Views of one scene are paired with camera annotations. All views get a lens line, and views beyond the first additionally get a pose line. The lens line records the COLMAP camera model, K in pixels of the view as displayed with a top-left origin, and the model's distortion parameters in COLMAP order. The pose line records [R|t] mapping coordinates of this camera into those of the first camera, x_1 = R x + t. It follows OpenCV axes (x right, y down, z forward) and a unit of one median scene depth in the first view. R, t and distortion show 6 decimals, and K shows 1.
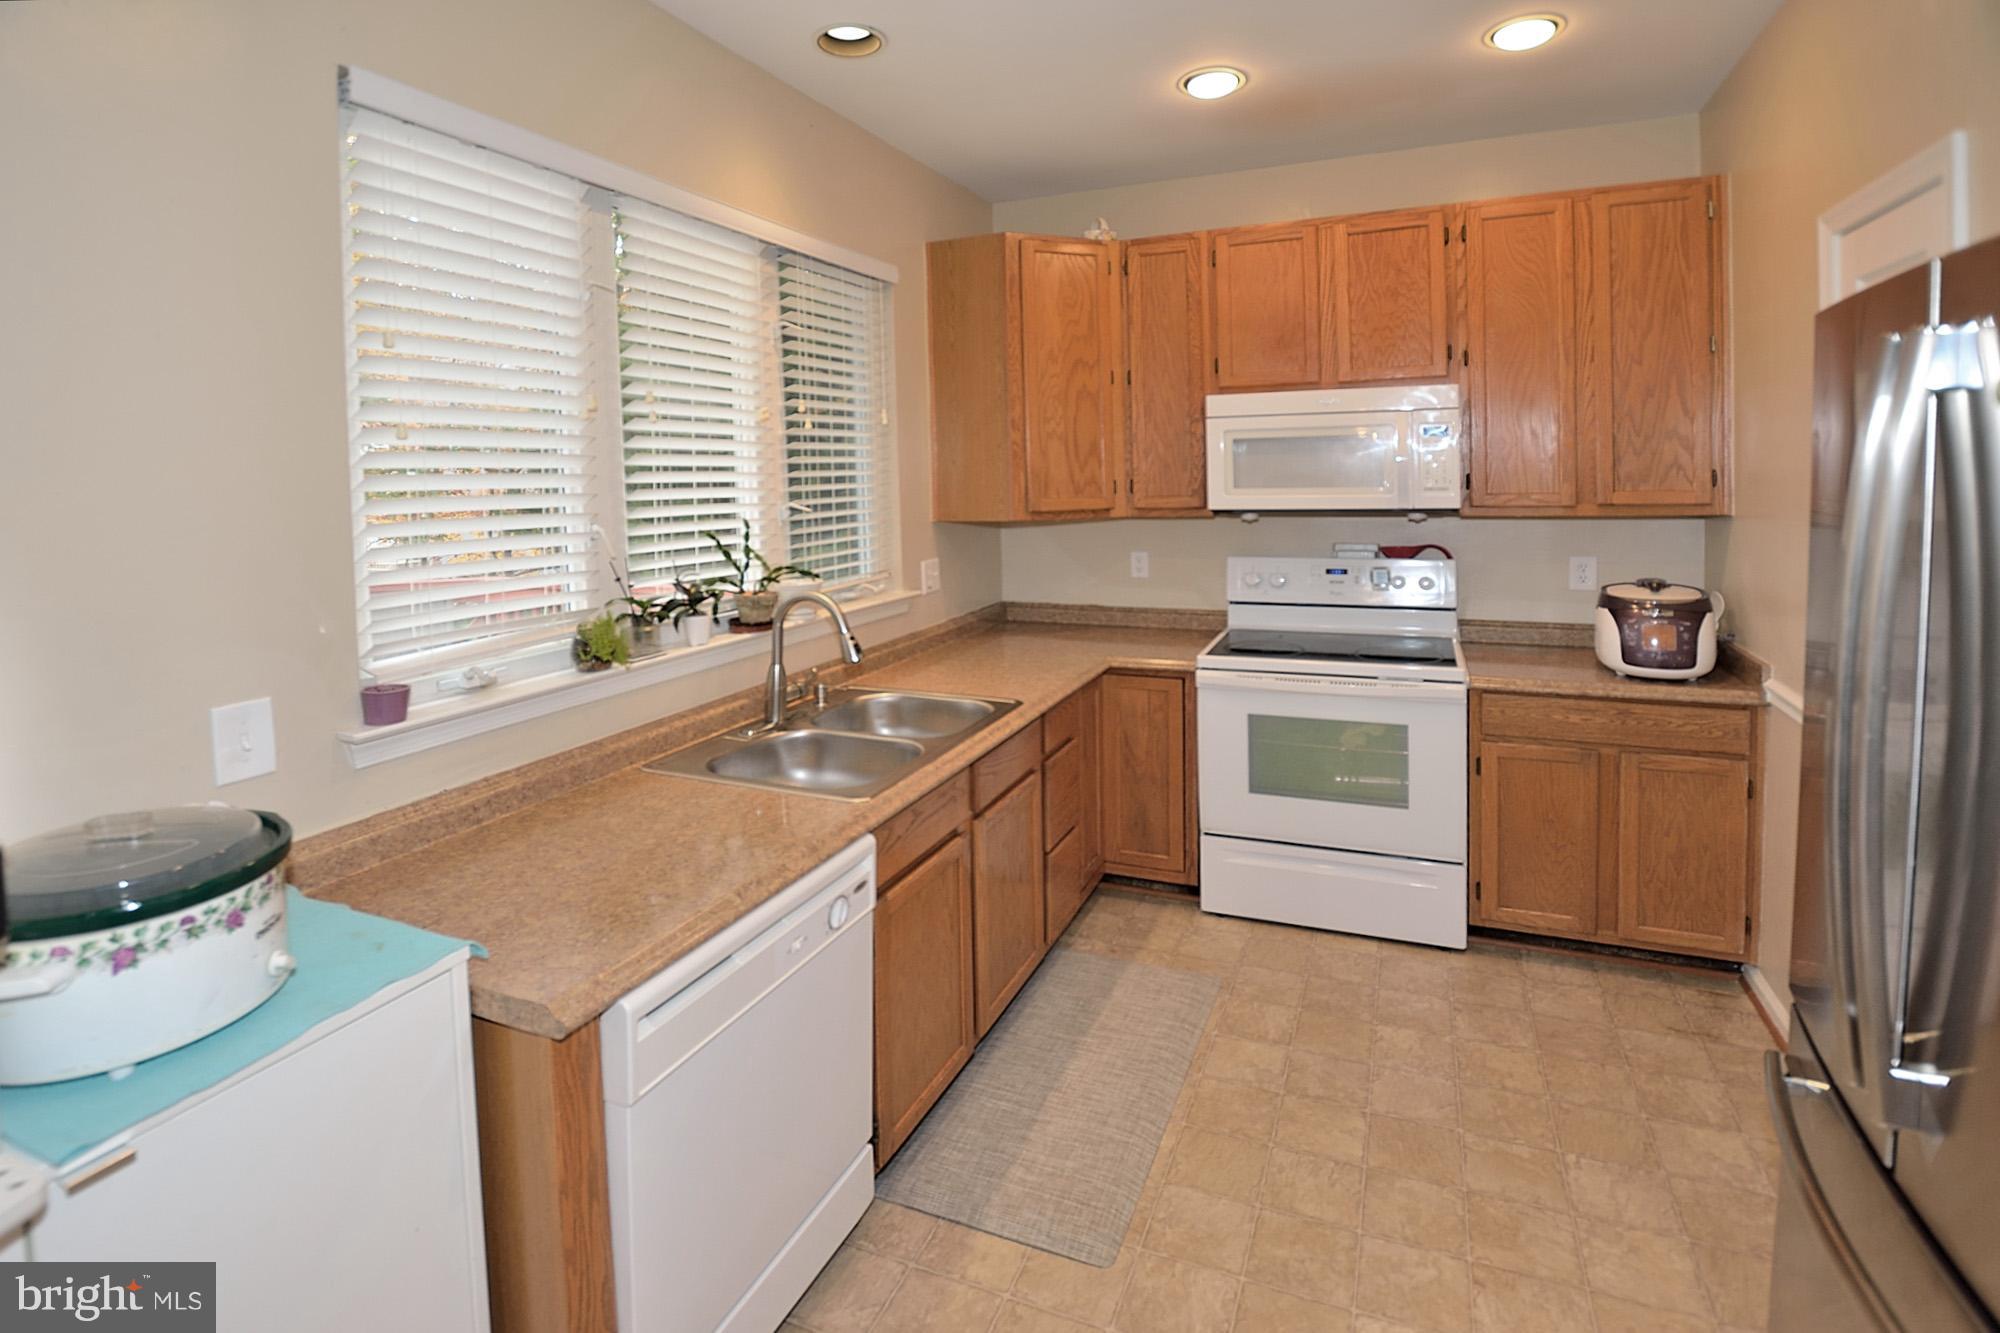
lens RADIAL K [[972.3, 0, 1028.5], [0, 972.3, 471.3], [0, 0, 1]] dist [-0.007615, -0.000047]
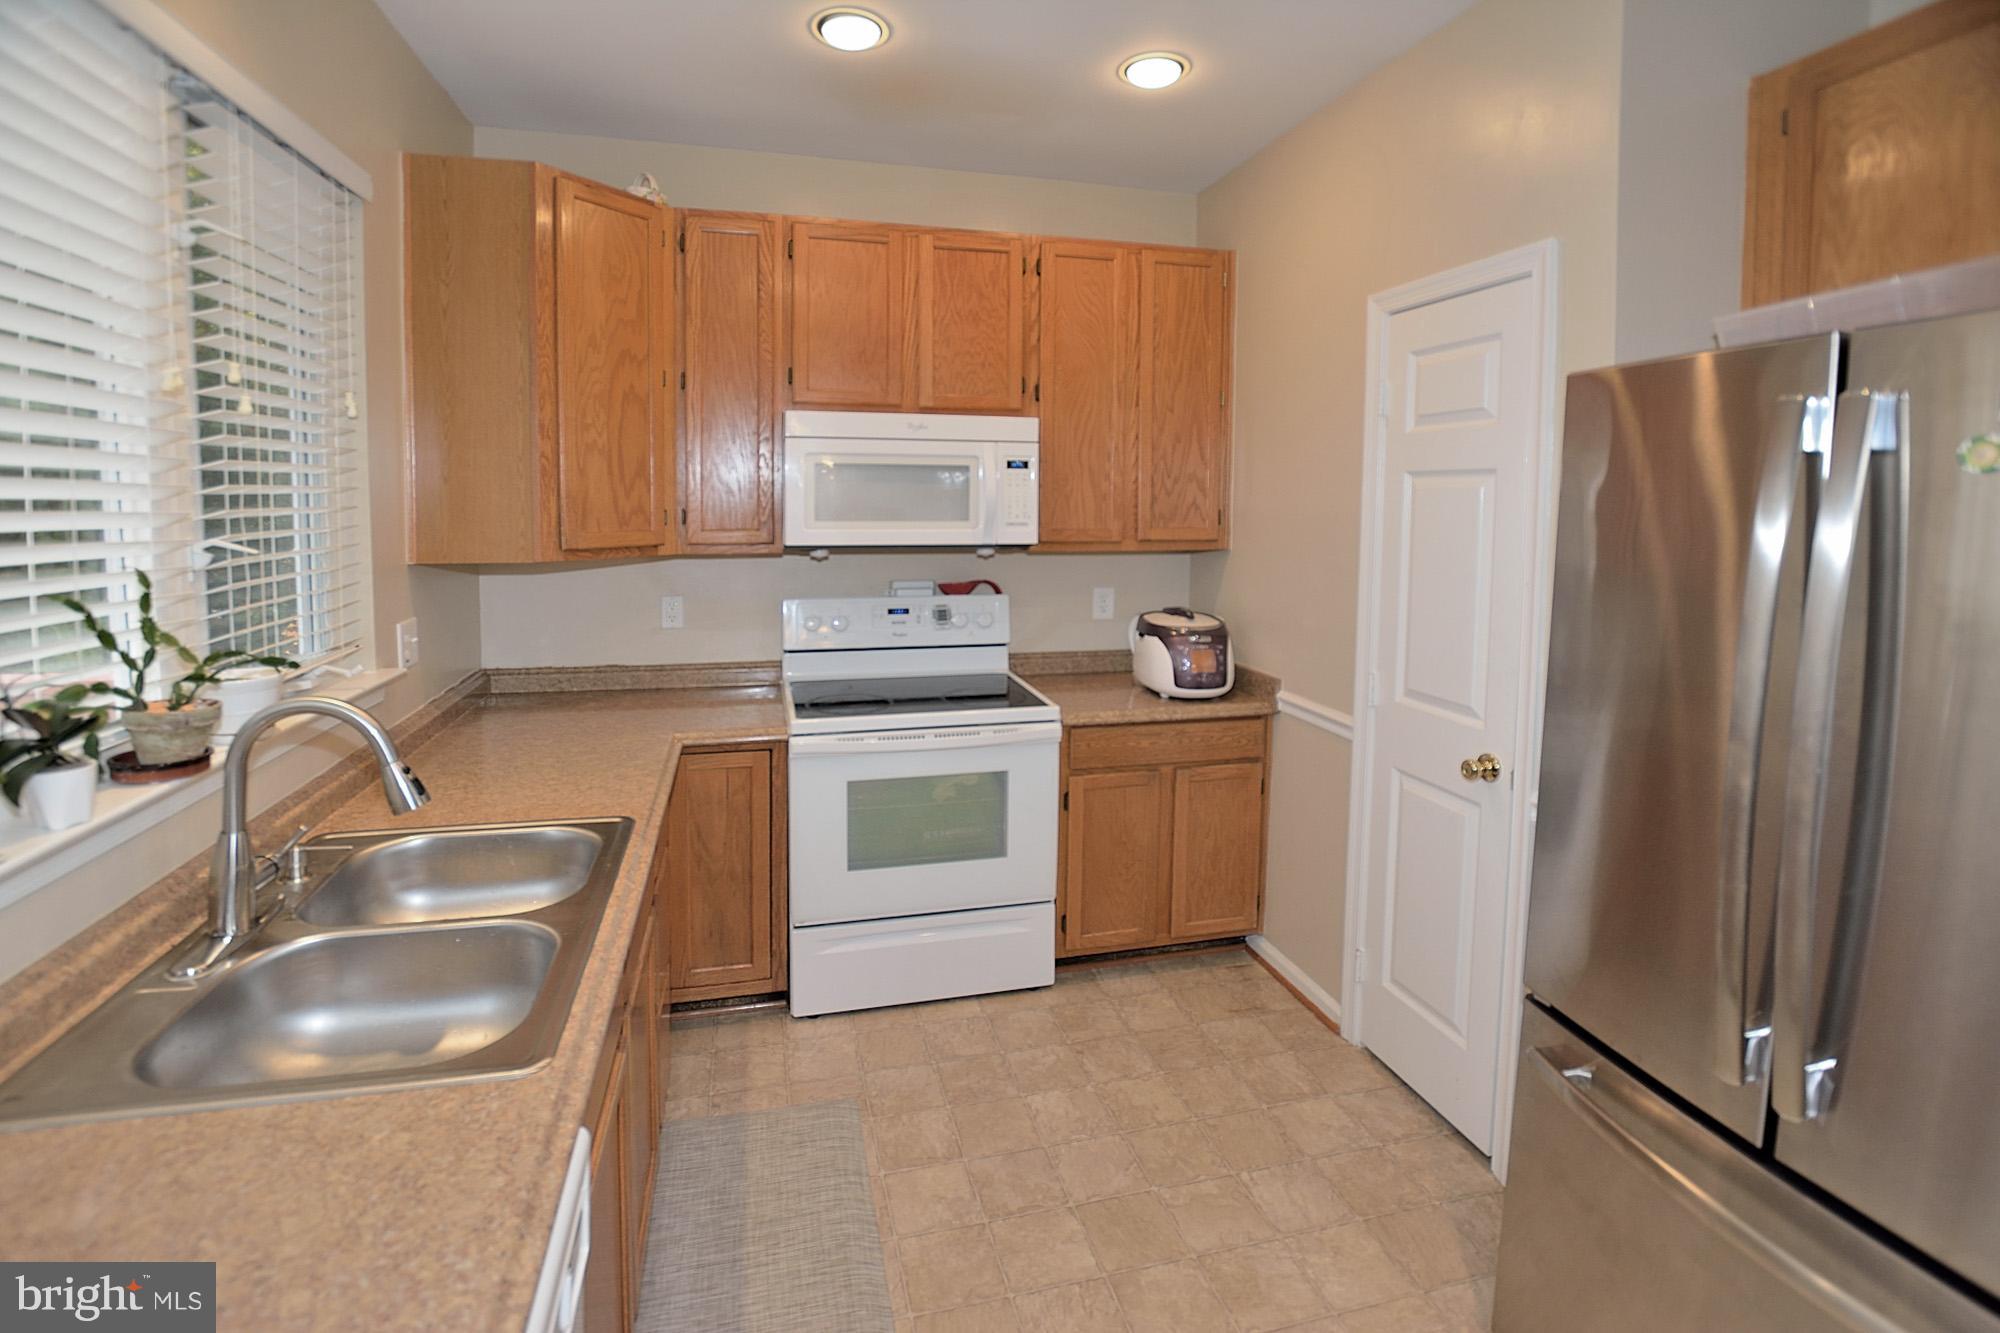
lens RADIAL K [[952.0, 0, 987.7], [0, 952.0, 535.9], [0, 0, 1]] dist [-0.024192, 0.000429]
pose [[0.816789, 0.002772, 0.576930, -0.160799], [-0.023469, 0.999320, 0.028424, 0.003378], [-0.576459, -0.036757, 0.816299, 0.240155]]
